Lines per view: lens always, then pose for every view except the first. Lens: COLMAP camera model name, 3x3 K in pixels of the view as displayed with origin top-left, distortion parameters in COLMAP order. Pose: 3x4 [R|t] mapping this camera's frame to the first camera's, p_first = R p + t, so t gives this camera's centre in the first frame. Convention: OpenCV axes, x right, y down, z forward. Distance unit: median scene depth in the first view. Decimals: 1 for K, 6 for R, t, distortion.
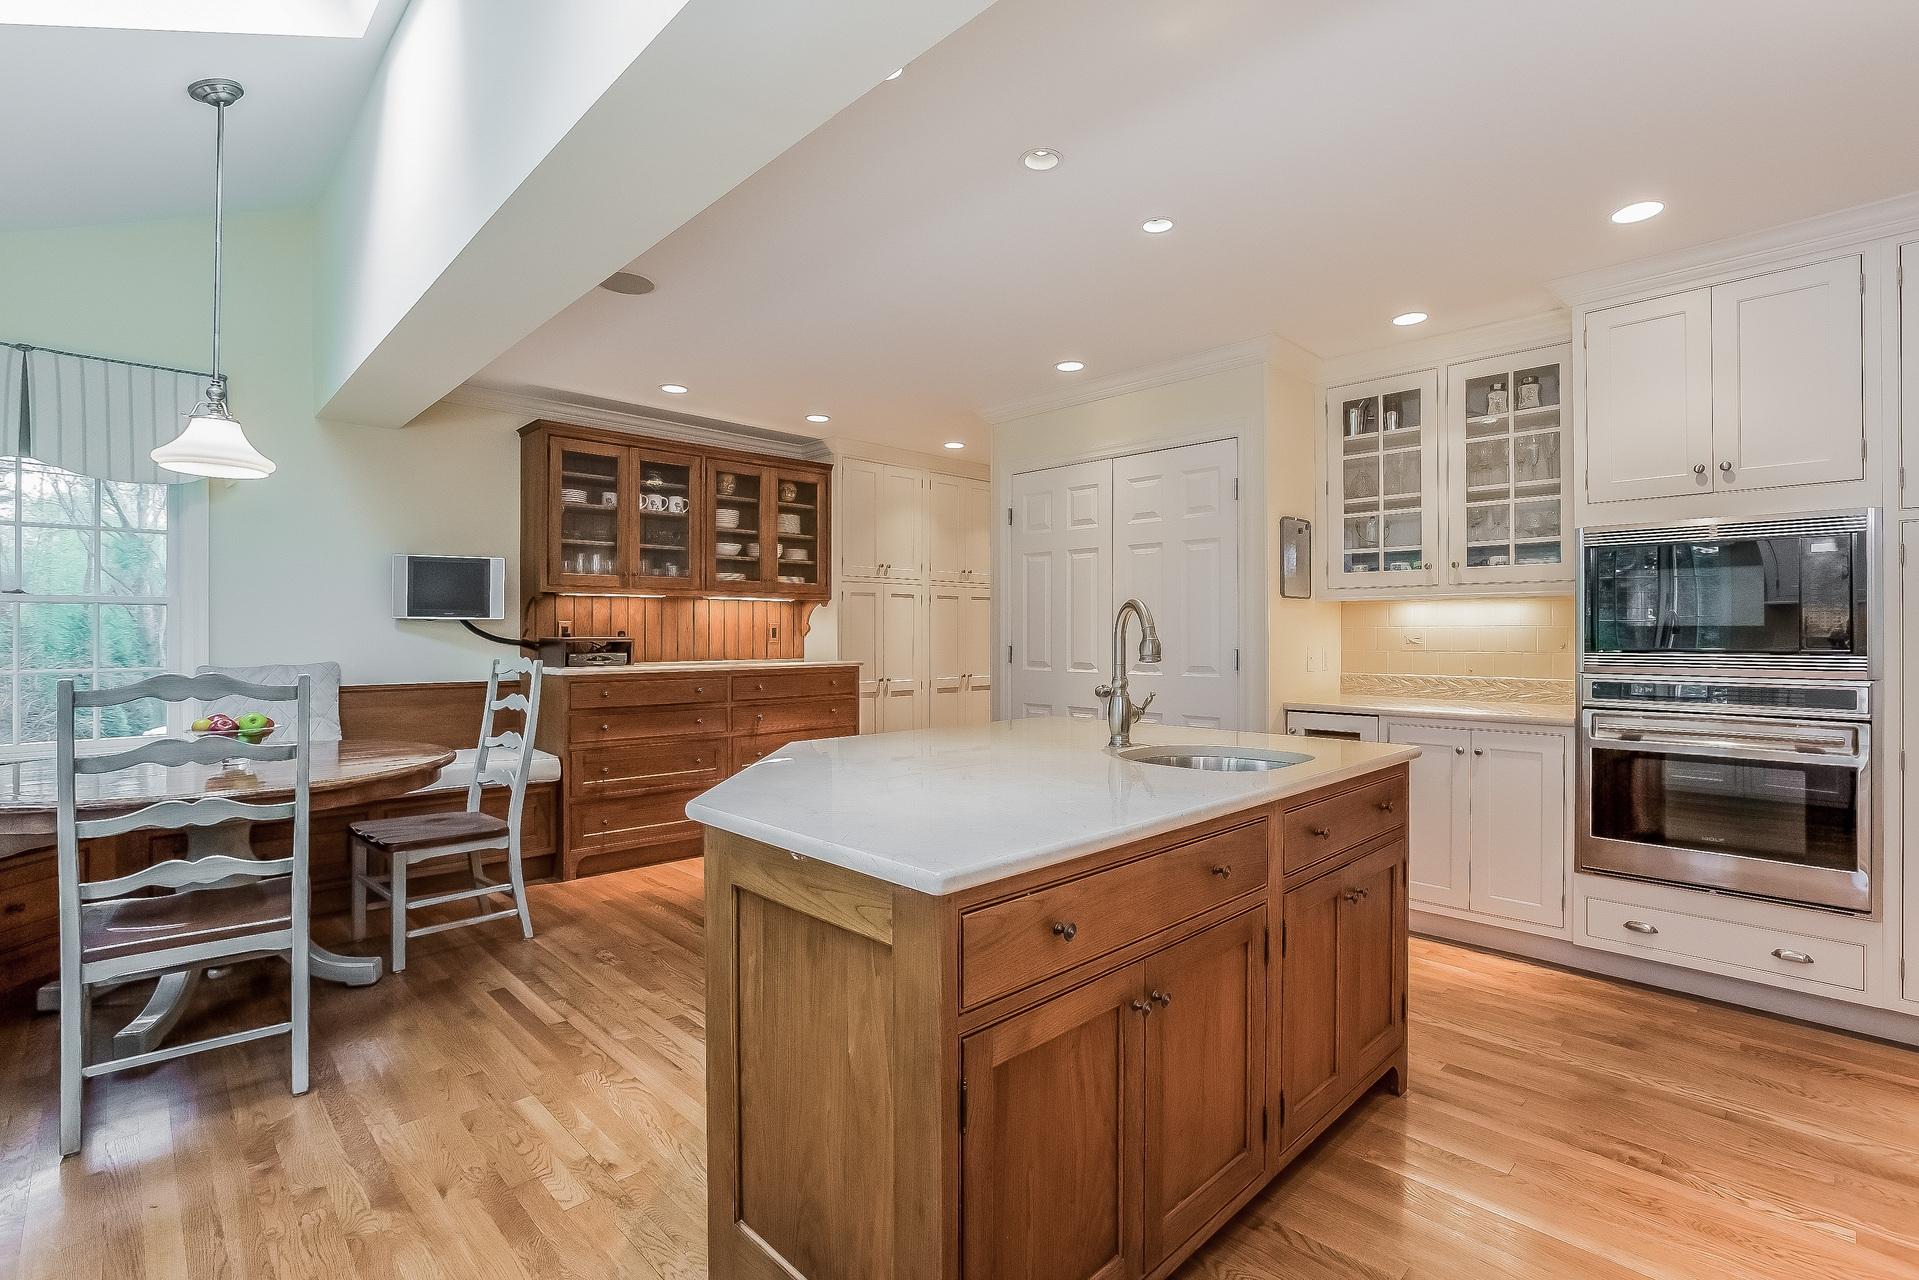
lens RADIAL K [[895.1, 0, 965.8], [0, 895.1, 627.5], [0, 0, 1]] dist [-0.027807, -0.000265]
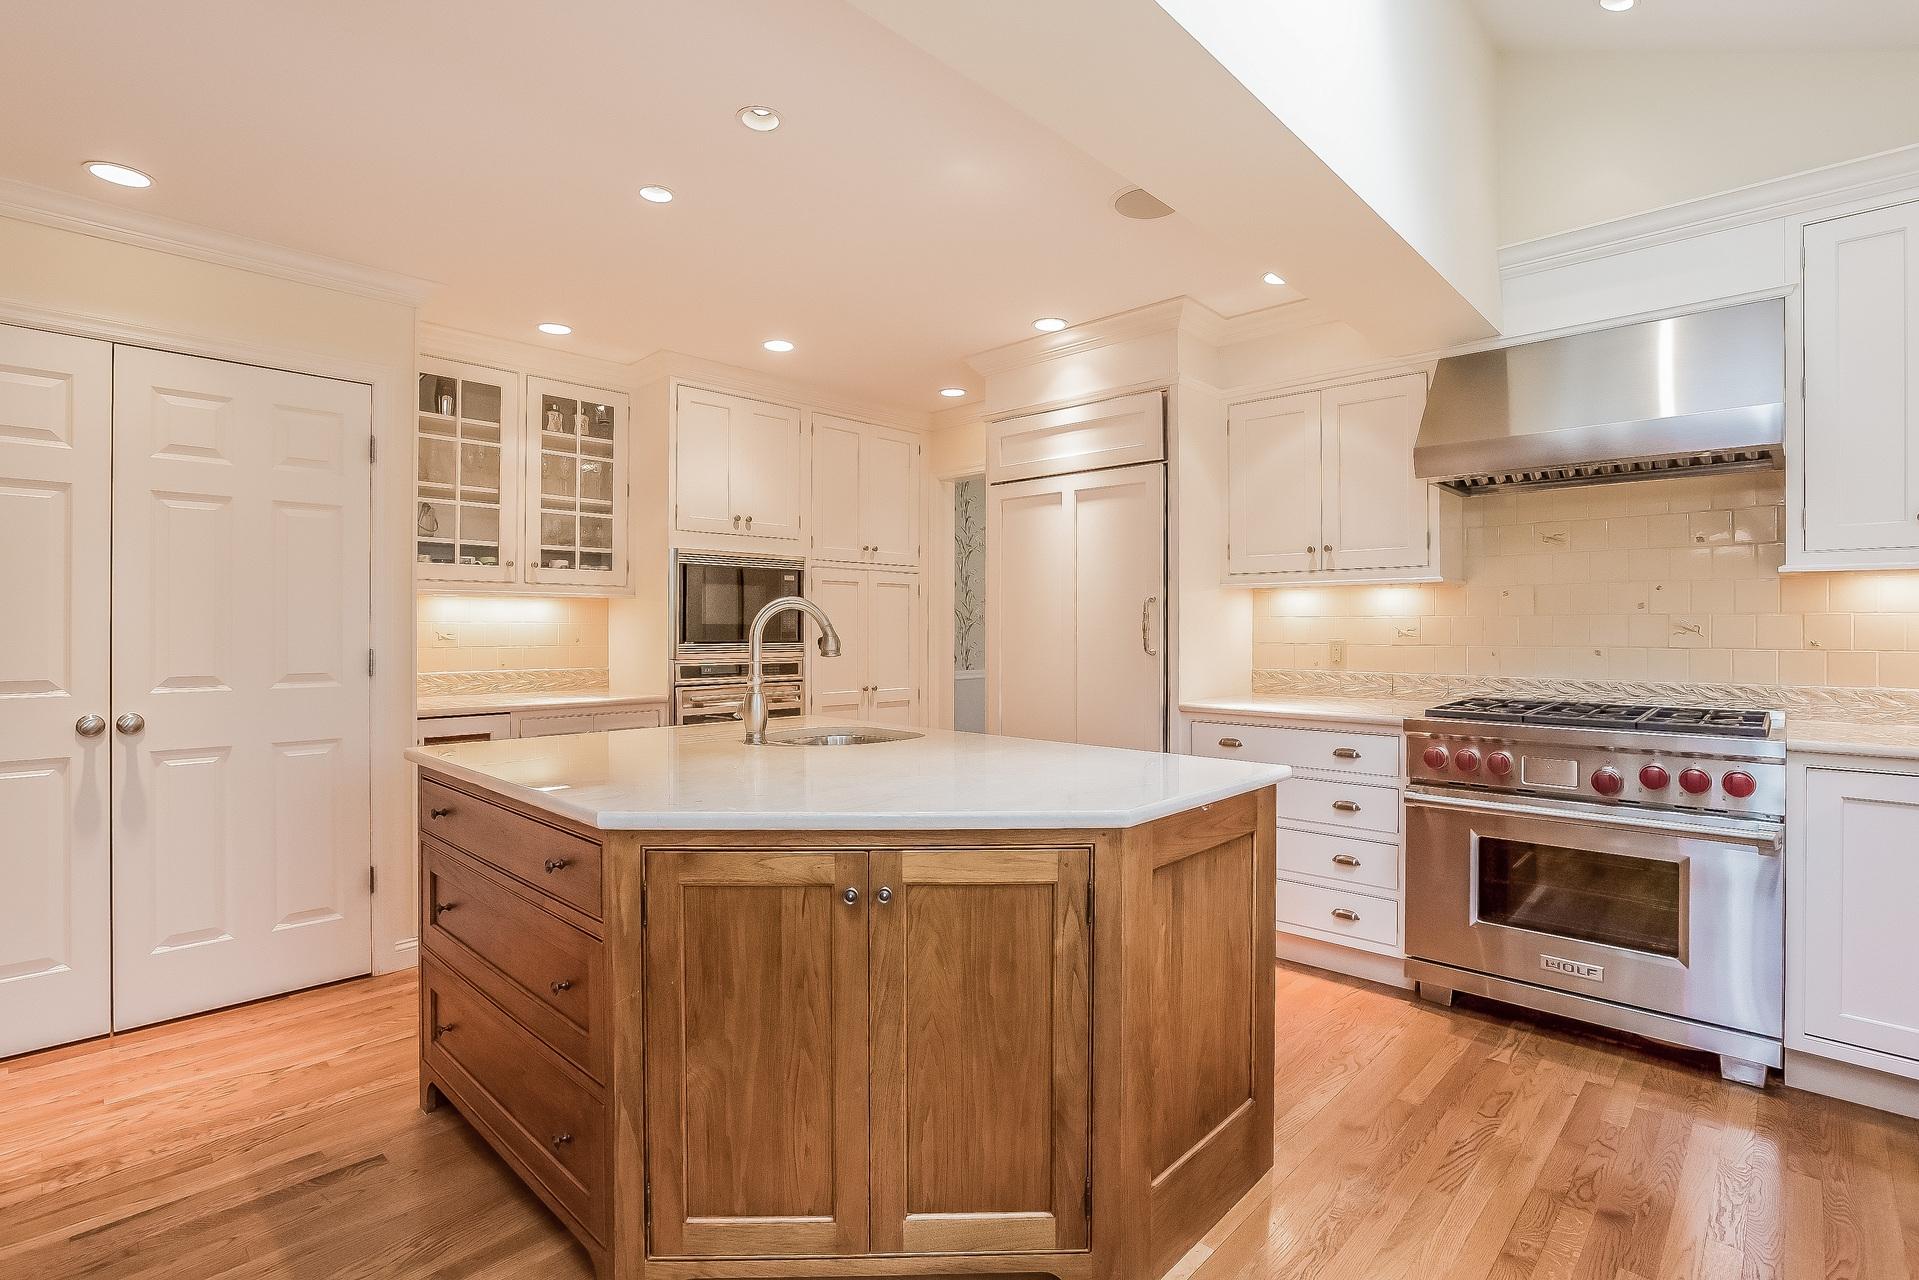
lens RADIAL K [[895.1, 0, 962.3], [0, 895.1, 647.2], [0, 0, 1]] dist [-0.027807, -0.000265]
pose [[-0.022365, -0.017991, 0.999588, -0.539515], [-0.005486, 0.999825, 0.017872, 0.006116], [-0.999735, -0.005084, -0.022460, 0.522518]]
